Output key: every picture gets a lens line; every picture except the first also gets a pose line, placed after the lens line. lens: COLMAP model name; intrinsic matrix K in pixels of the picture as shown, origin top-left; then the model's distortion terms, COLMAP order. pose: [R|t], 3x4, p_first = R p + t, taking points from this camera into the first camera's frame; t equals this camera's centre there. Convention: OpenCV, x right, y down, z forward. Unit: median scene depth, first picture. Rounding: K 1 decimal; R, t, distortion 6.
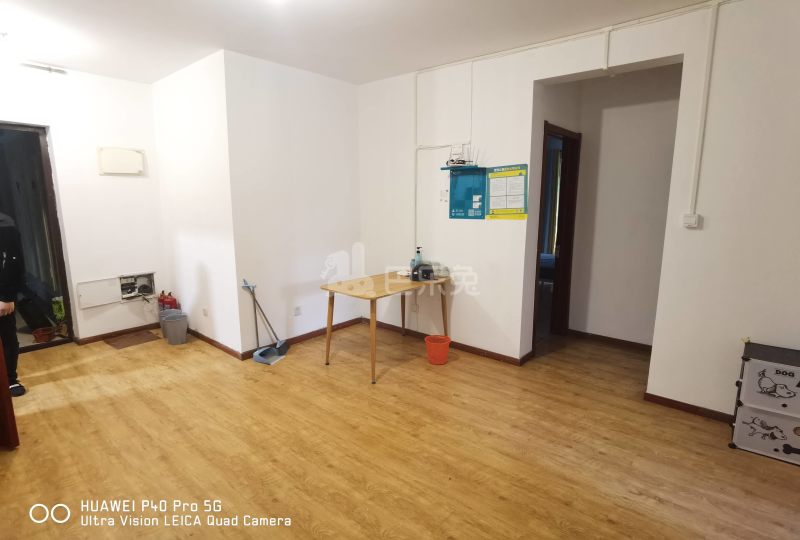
lens RADIAL K [[432.6, 0, 400.0], [0, 432.6, 270.0], [0, 0, 1]] dist [-0.004635, 0.001175]
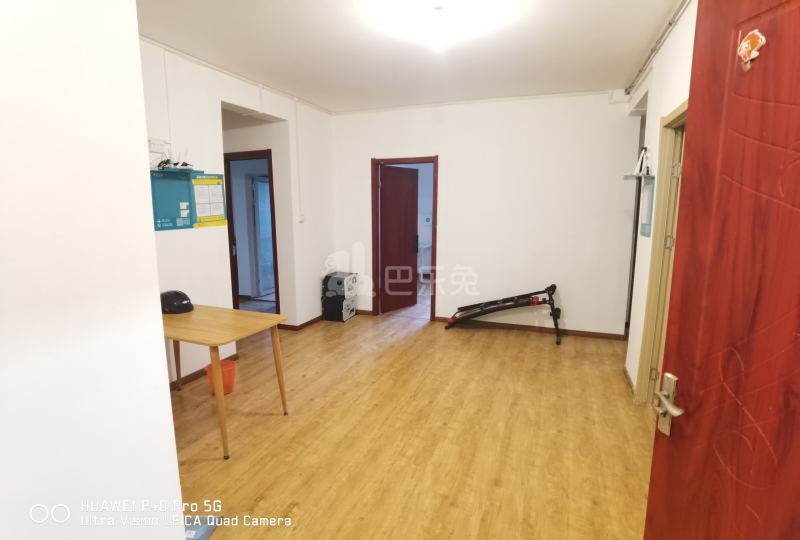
lens RADIAL K [[432.6, 0, 400.0], [0, 432.6, 270.0], [0, 0, 1]] dist [-0.004635, 0.001175]
pose [[-0.372493, -0.127023, 0.919301, -0.905193], [0.164708, 0.965814, 0.200188, -0.155449], [-0.913302, 0.225985, -0.338837, 1.007825]]
